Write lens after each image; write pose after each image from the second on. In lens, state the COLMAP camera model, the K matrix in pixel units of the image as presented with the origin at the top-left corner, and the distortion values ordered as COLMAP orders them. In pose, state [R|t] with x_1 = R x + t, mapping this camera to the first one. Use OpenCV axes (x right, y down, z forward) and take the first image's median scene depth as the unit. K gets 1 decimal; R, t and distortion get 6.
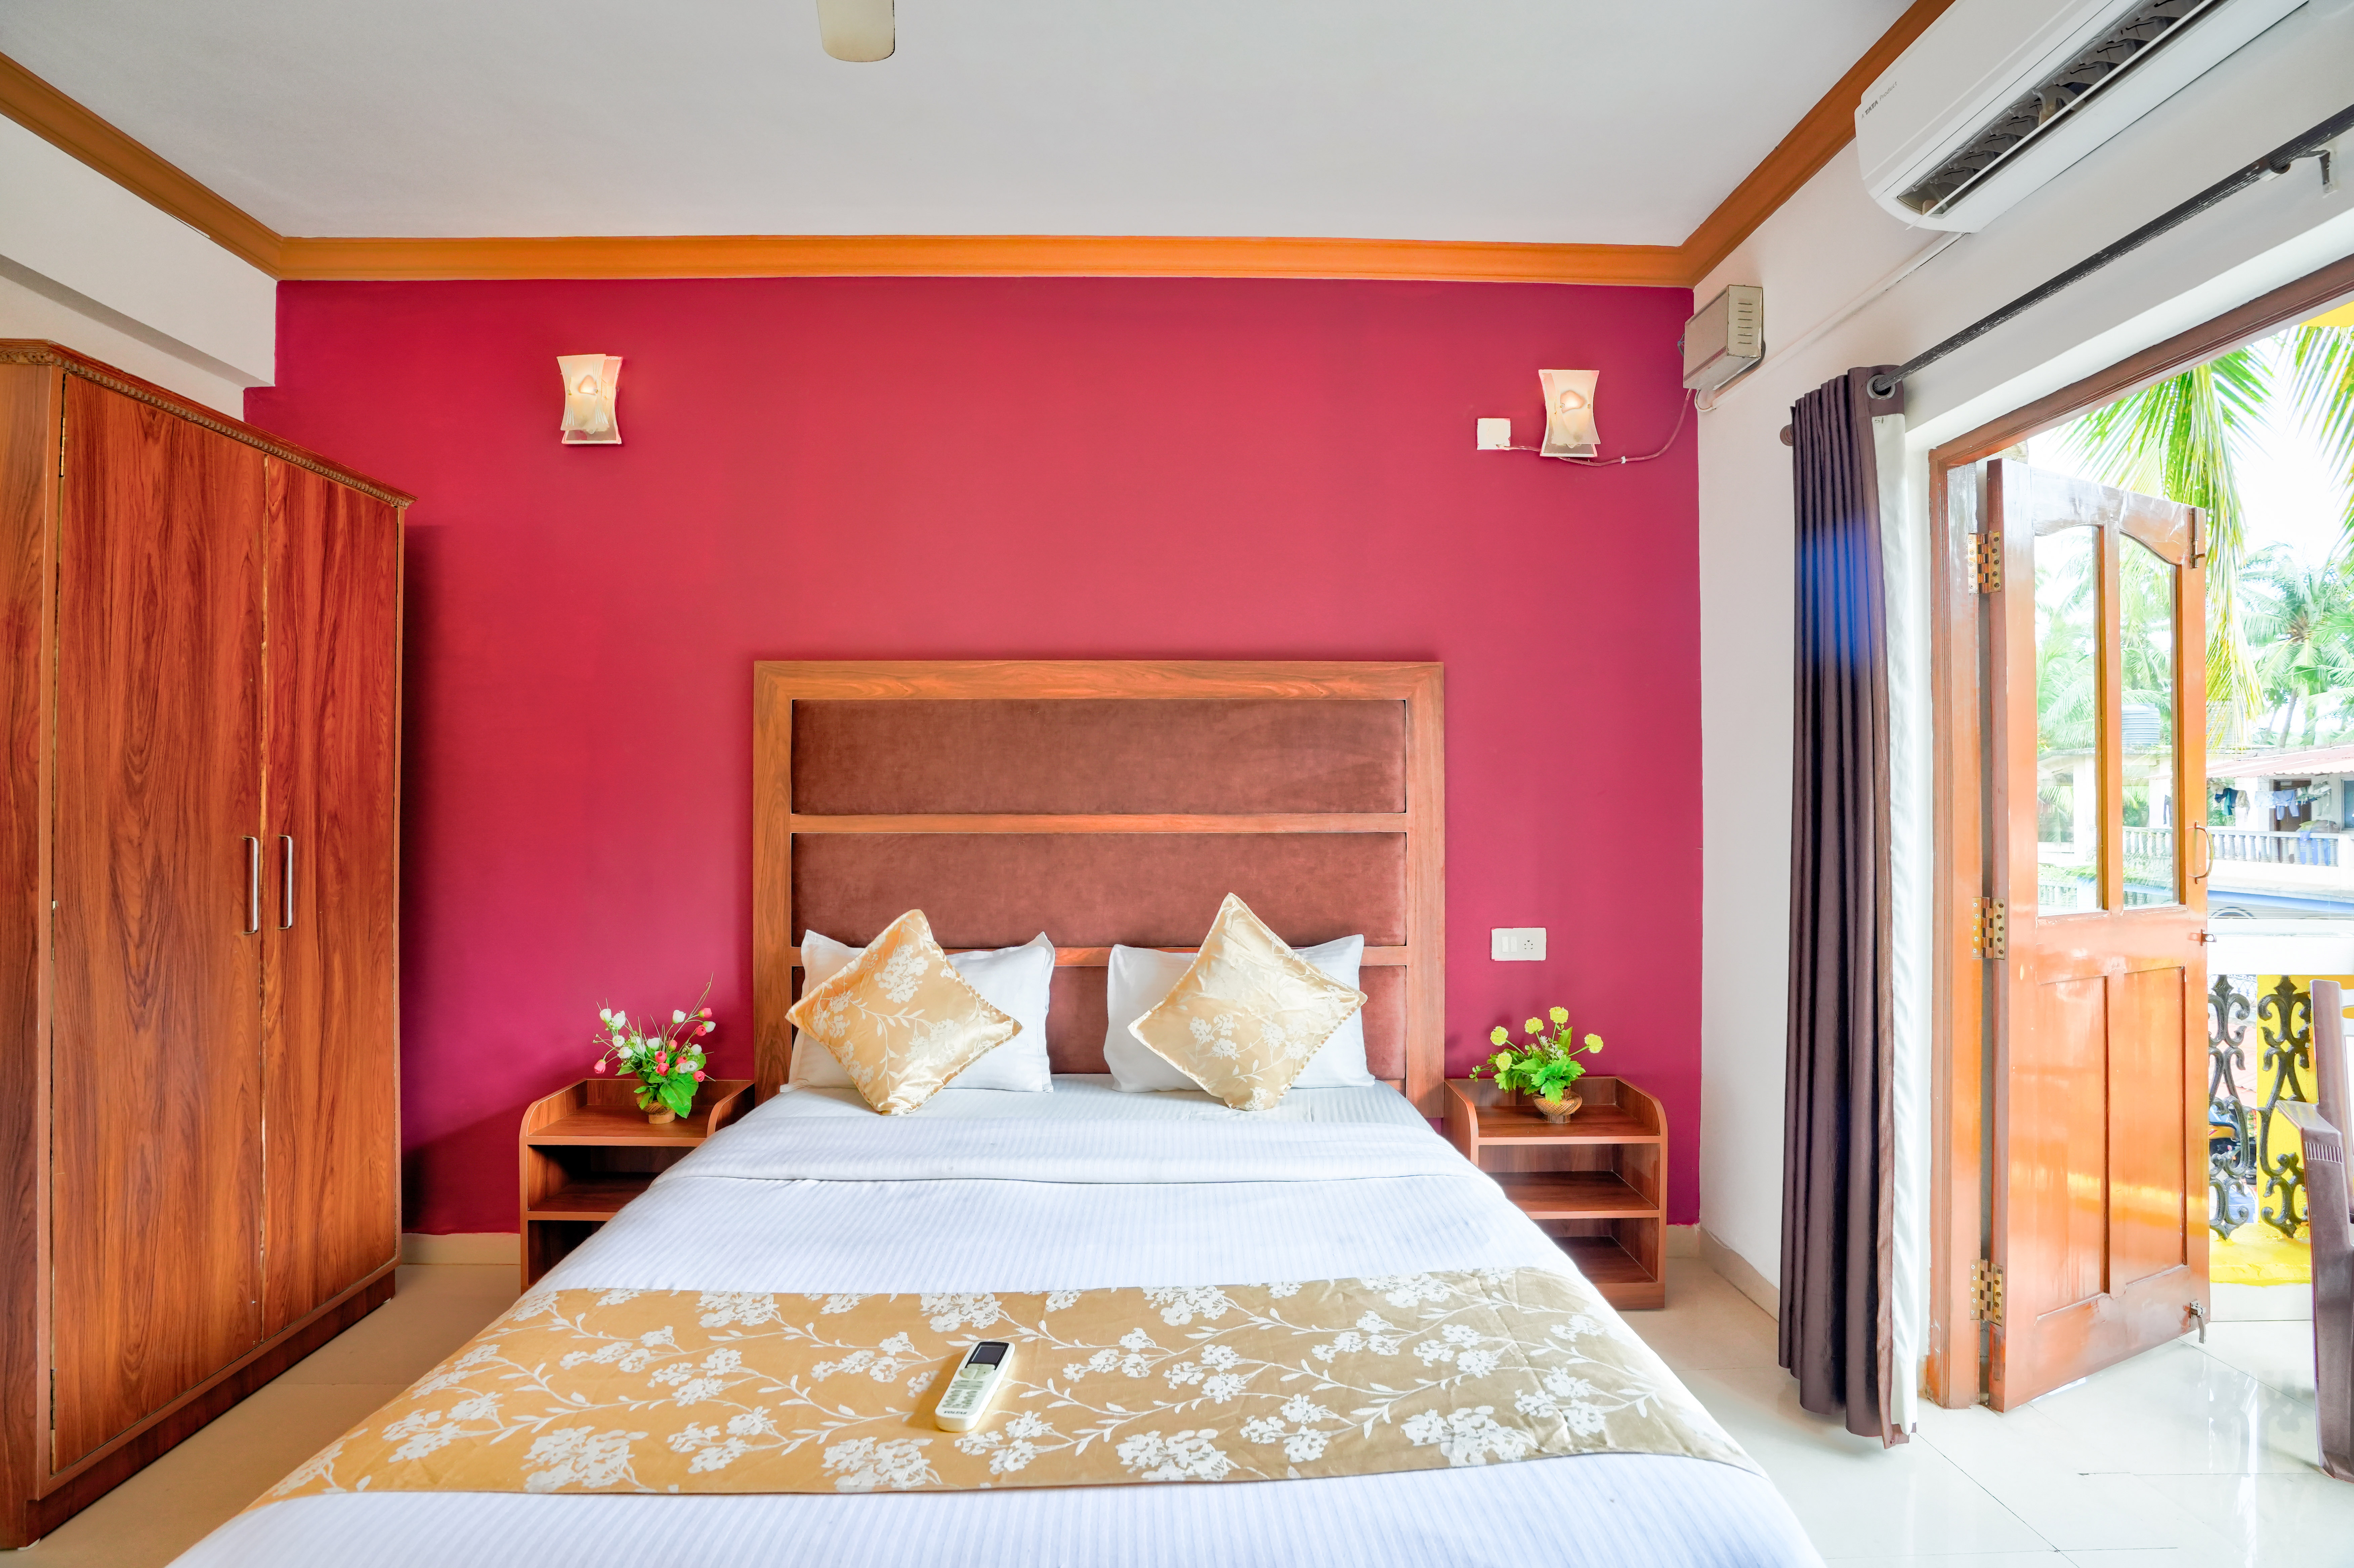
lens RADIAL K [[1105.5, 0, 1161.2], [0, 1105.5, 774.1], [0, 0, 1]] dist [-0.059083, 0.021129]
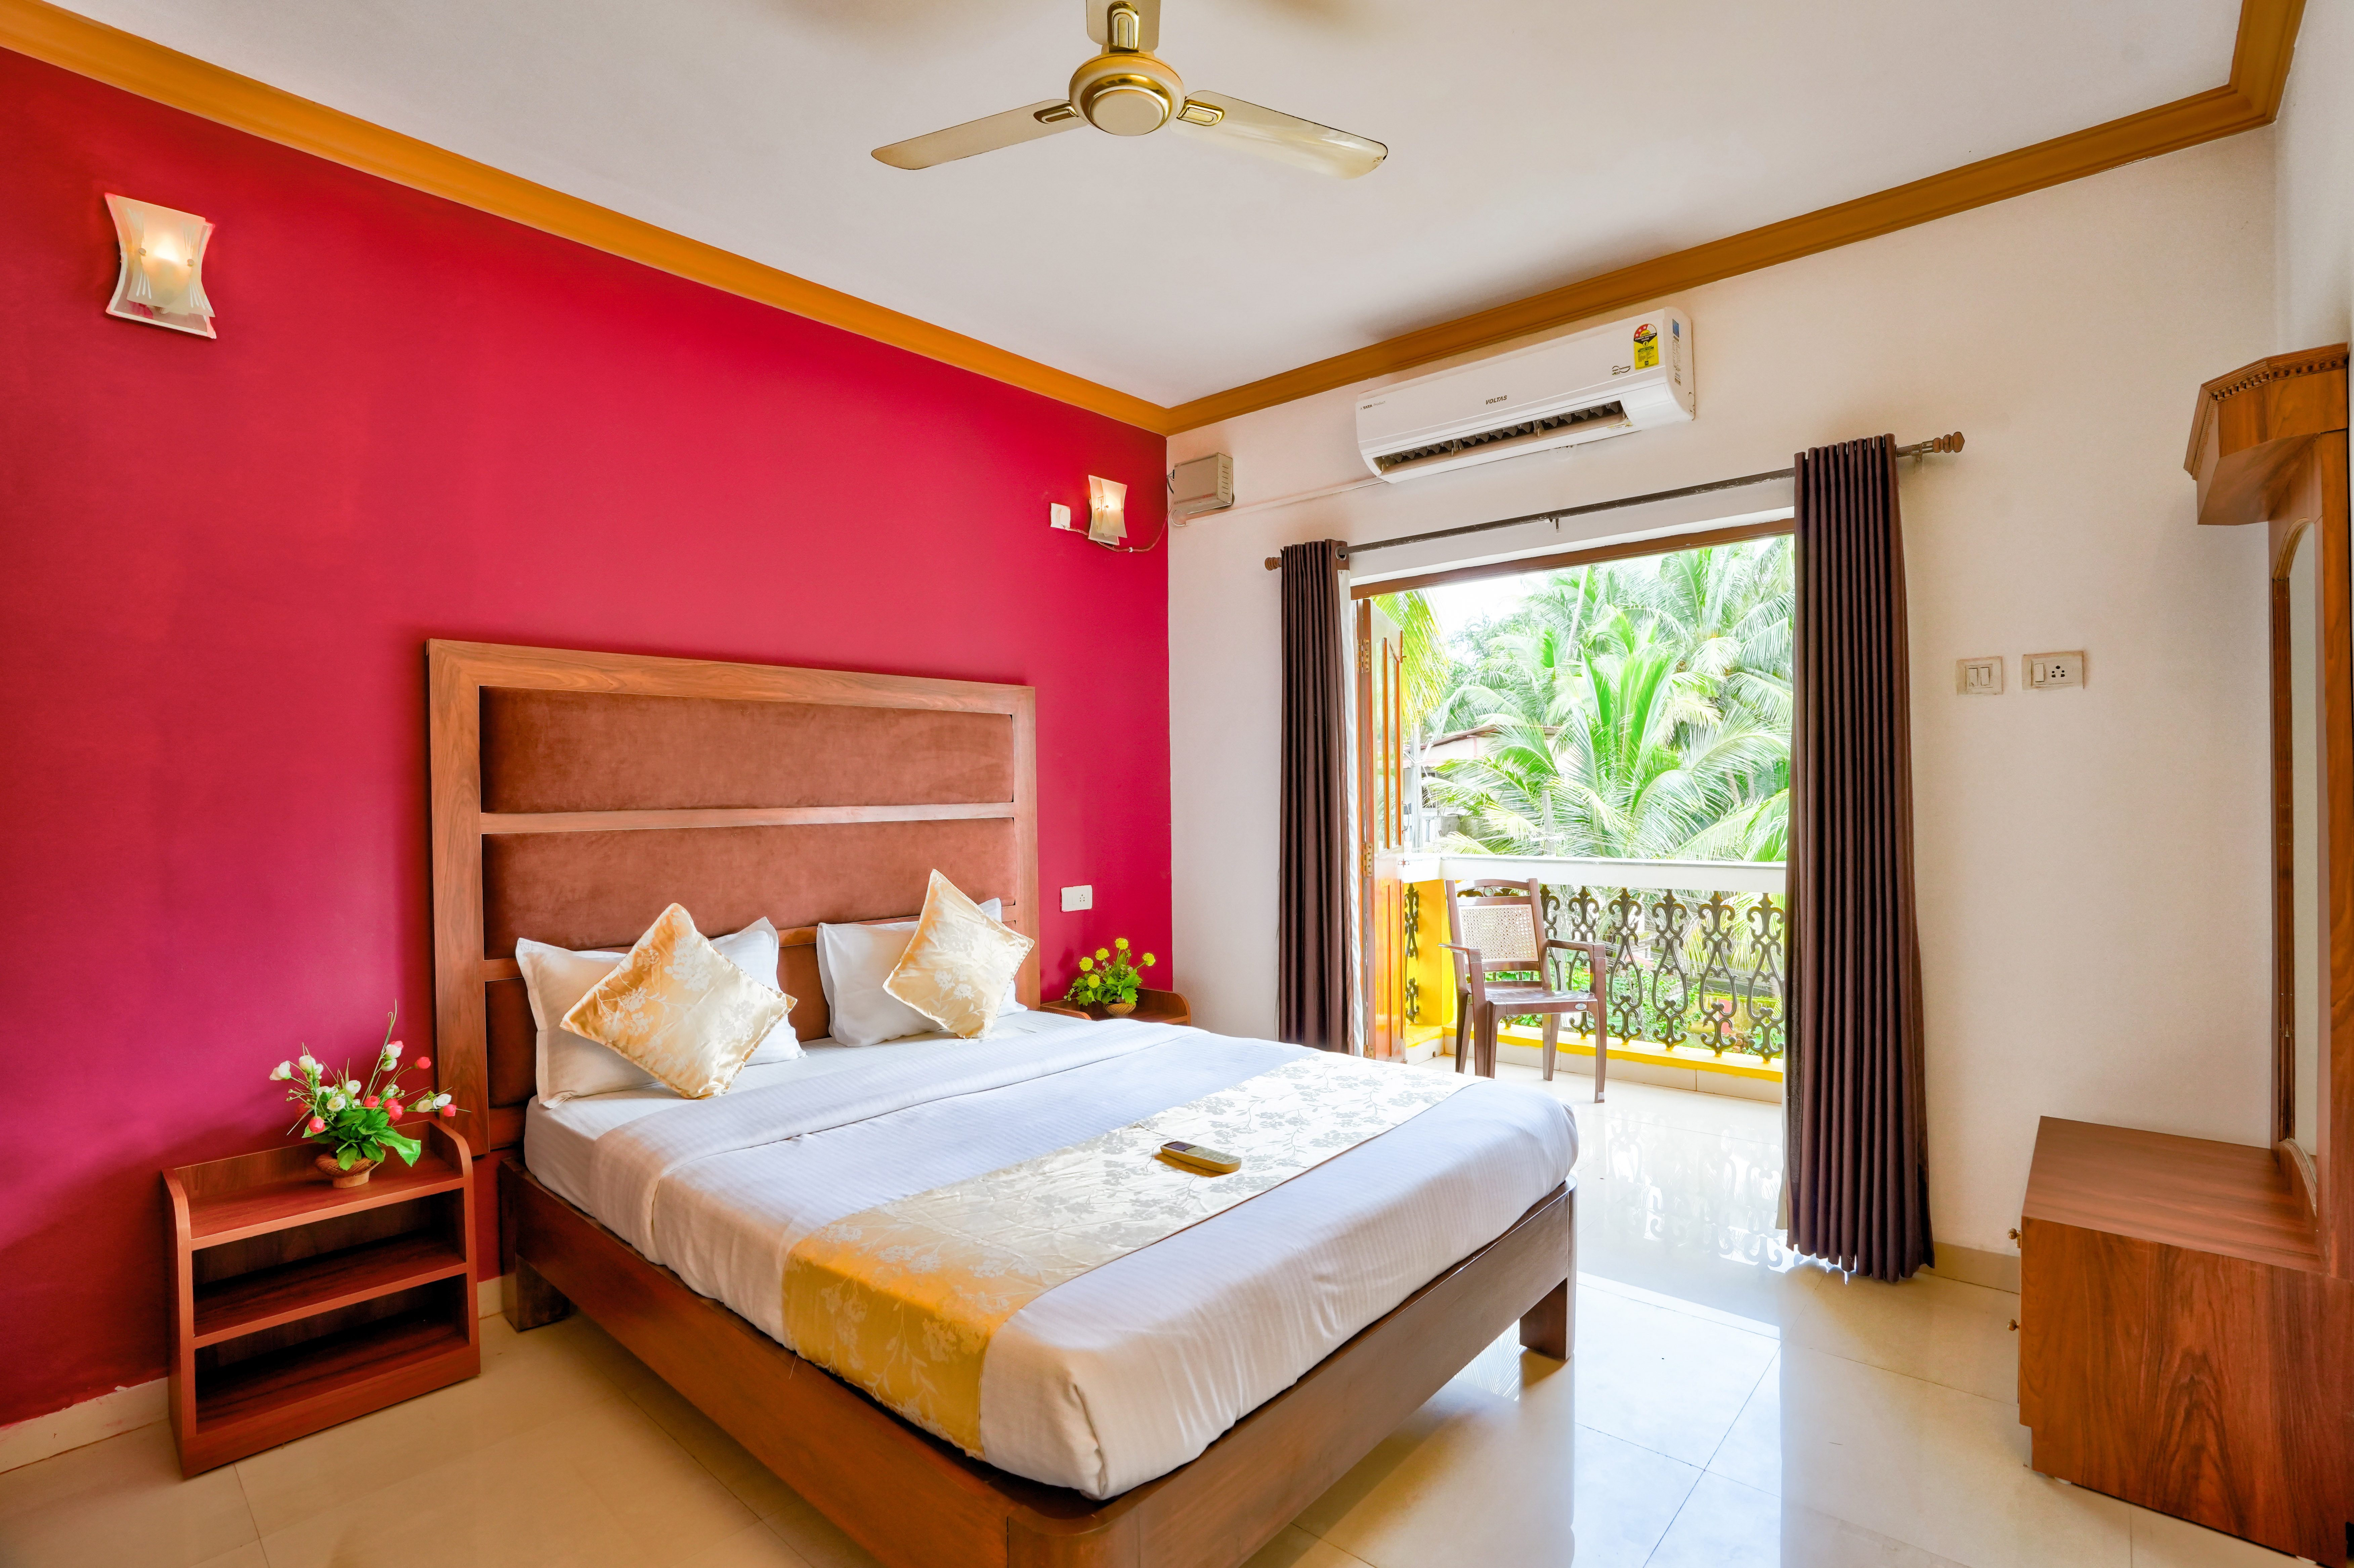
lens RADIAL K [[1105.7, 0, 1176.2], [0, 1105.7, 791.9], [0, 0, 1]] dist [-0.059083, 0.021129]
pose [[0.681903, -0.006496, 0.731414, -0.607500], [-0.005794, 0.999881, 0.014281, 0.003326], [-0.731420, -0.013976, 0.681784, -0.022001]]
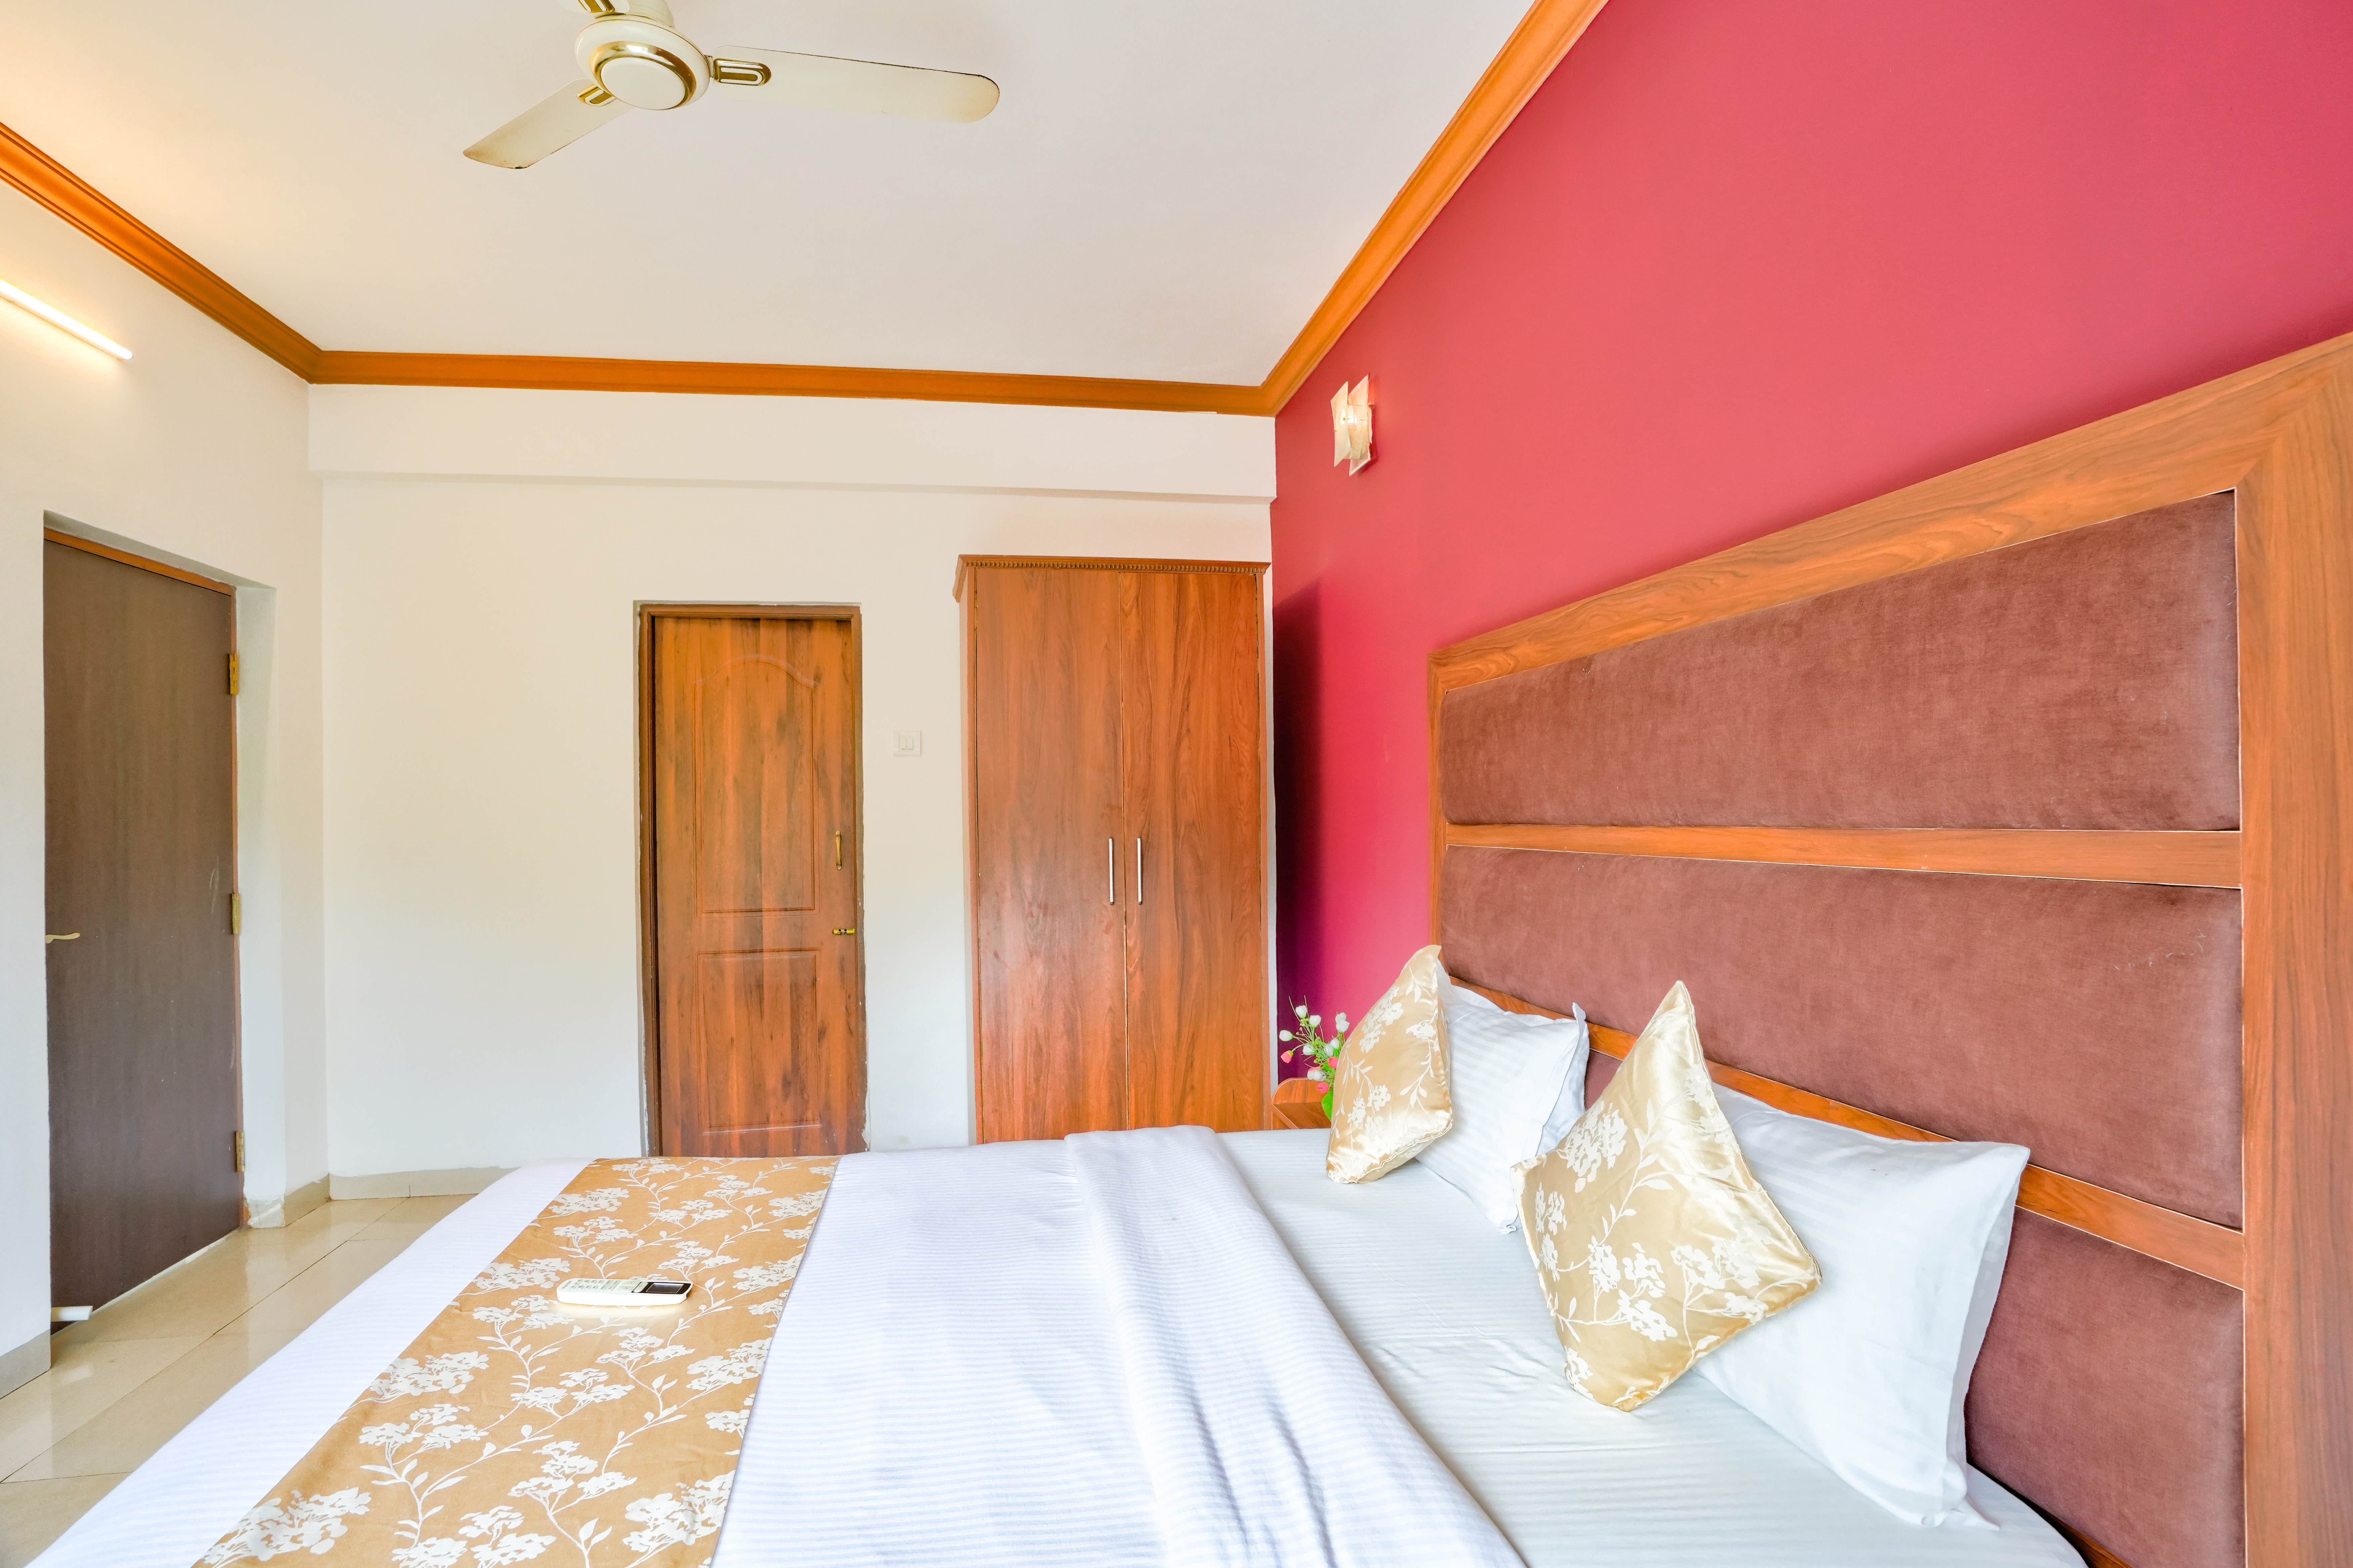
lens RADIAL K [[1105.1, 0, 1120.7], [0, 1105.1, 801.6], [0, 0, 1]] dist [-0.059083, 0.021129]
pose [[0.126945, -0.012890, -0.991826, 0.505271], [0.035222, 0.999344, -0.008480, 0.017755], [0.991284, -0.033857, 0.127316, 0.642527]]
